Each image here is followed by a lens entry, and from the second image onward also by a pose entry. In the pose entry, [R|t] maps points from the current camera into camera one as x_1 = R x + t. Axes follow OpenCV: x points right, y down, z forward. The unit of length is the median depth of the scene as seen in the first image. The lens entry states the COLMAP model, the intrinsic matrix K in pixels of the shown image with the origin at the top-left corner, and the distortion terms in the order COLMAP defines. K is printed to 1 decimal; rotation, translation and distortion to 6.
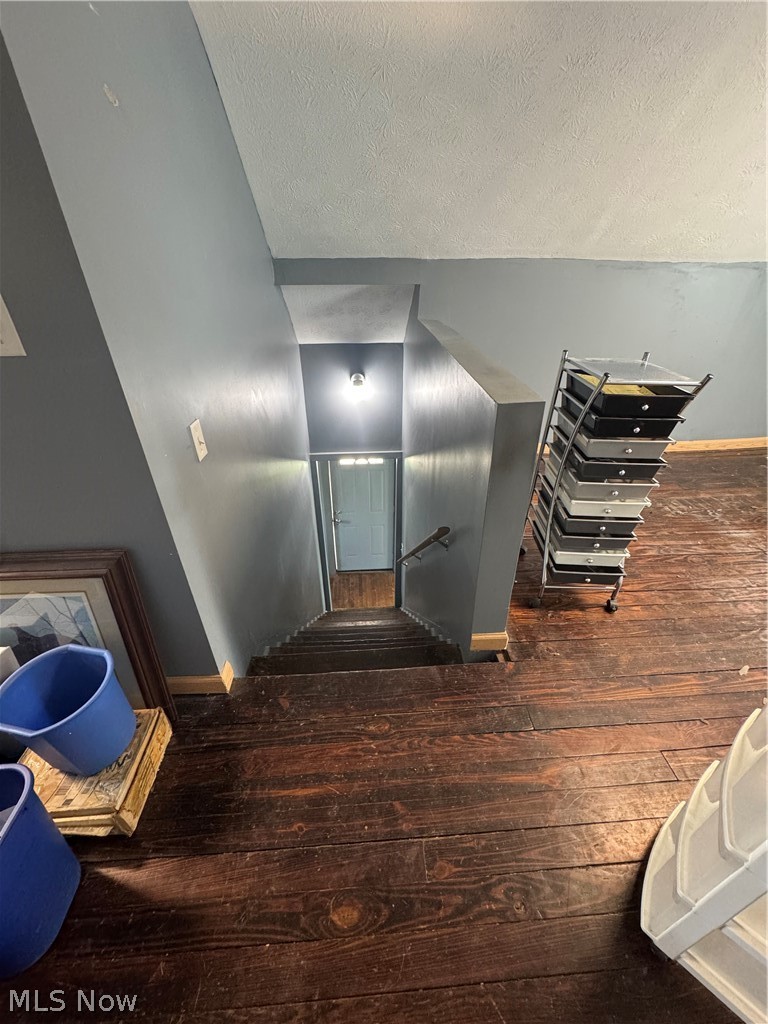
lens RADIAL K [[407.8, 0, 384.1], [0, 407.8, 514.0], [0, 0, 1]] dist [-0.005757, 0.000824]
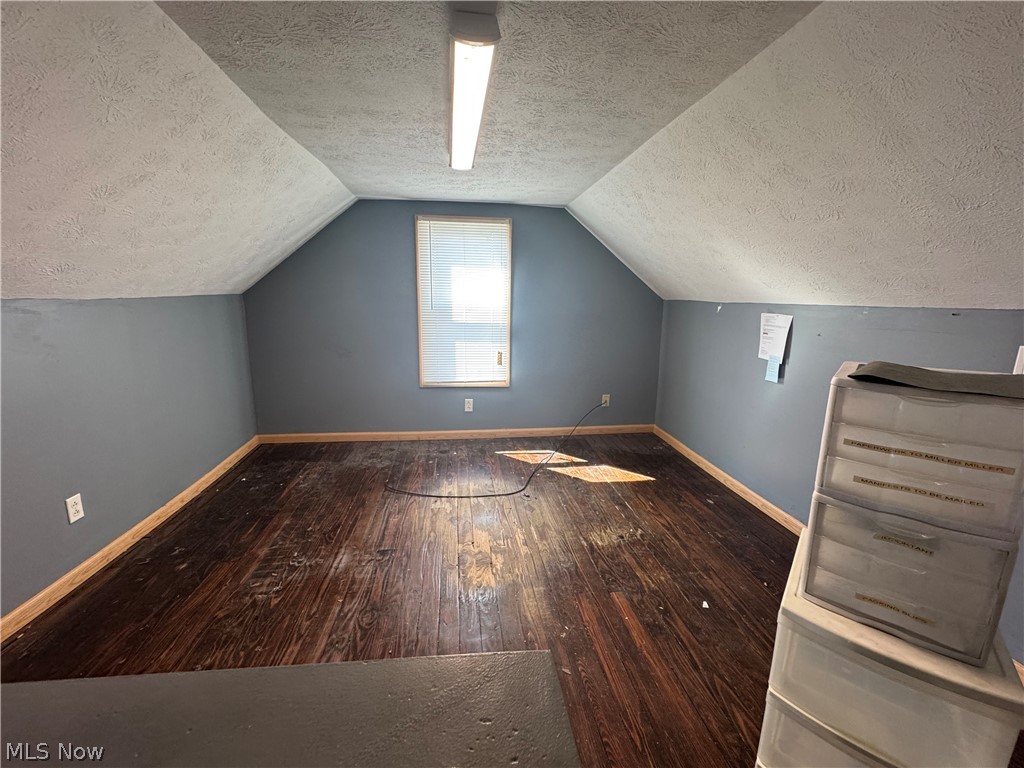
lens RADIAL K [[407.8, 0, 510.9], [0, 407.8, 386.0], [0, 0, 1]] dist [-0.005757, 0.000824]
pose [[-0.062650, -0.207117, 0.976308, 0.036677], [0.511171, 0.833523, 0.209628, -0.258147], [-0.857193, 0.512194, 0.053652, 0.394066]]
